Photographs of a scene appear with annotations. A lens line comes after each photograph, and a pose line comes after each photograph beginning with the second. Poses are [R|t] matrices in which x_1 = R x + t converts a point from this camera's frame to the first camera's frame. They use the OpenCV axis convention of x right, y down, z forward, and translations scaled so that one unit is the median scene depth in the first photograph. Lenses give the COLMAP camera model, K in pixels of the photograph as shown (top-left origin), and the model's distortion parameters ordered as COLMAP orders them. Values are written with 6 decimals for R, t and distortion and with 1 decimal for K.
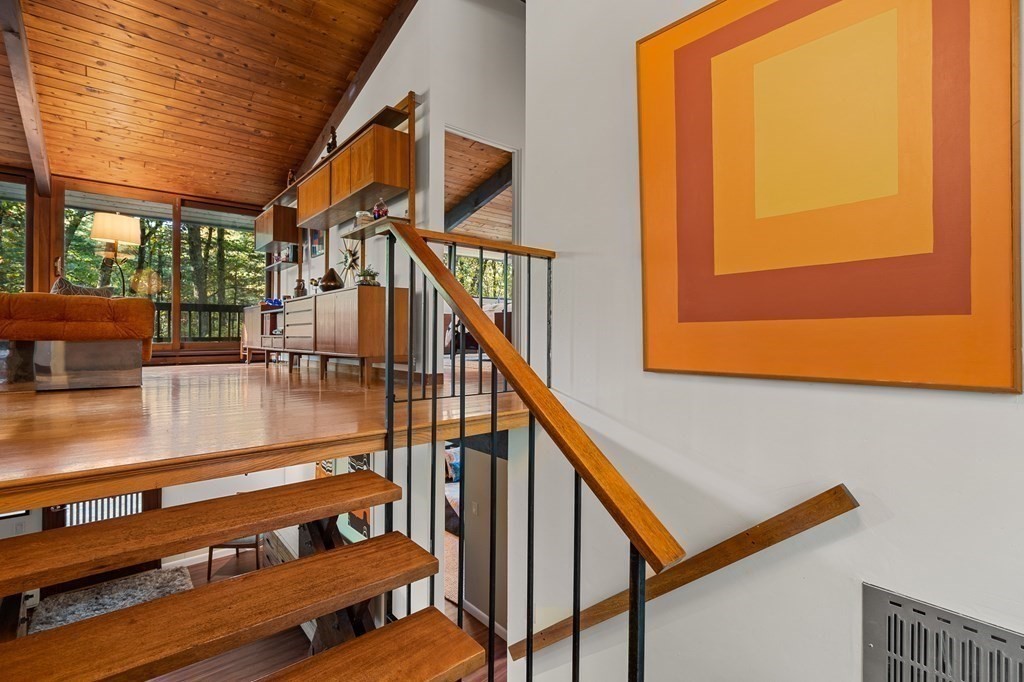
lens RADIAL K [[473.6, 0, 508.7], [0, 473.6, 336.8], [0, 0, 1]] dist [-0.001104, -0.000235]
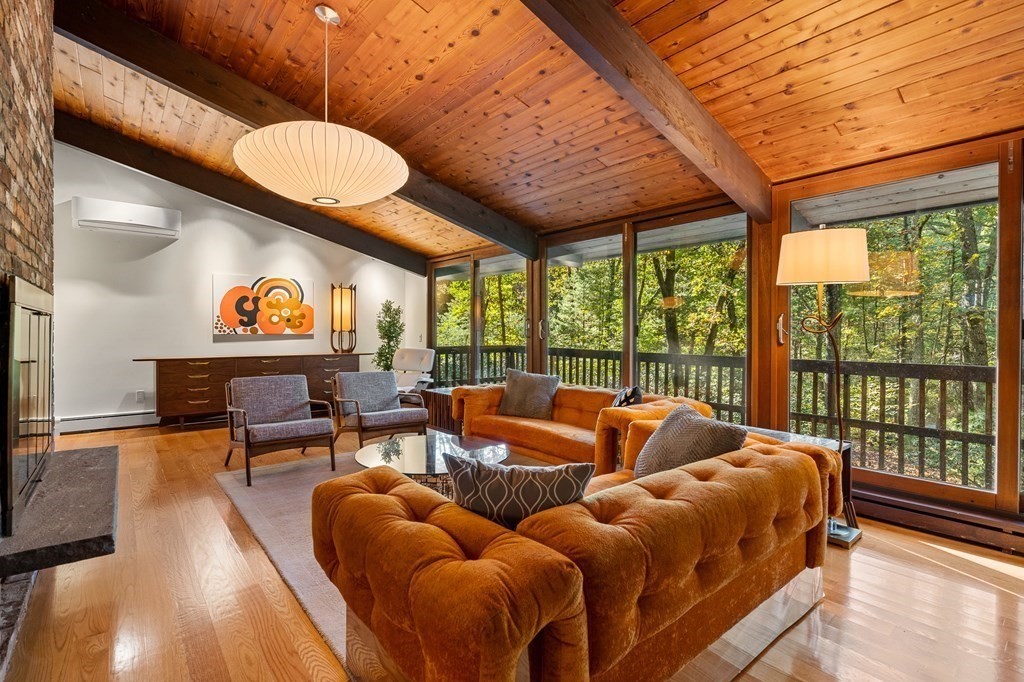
lens RADIAL K [[473.6, 0, 508.7], [0, 473.6, 336.8], [0, 0, 1]] dist [-0.001104, -0.000235]
pose [[-0.002256, 0.007572, -0.999969, -0.295758], [-0.002291, 0.999969, 0.007578, -0.128466], [0.999995, 0.002308, -0.002238, 0.577435]]
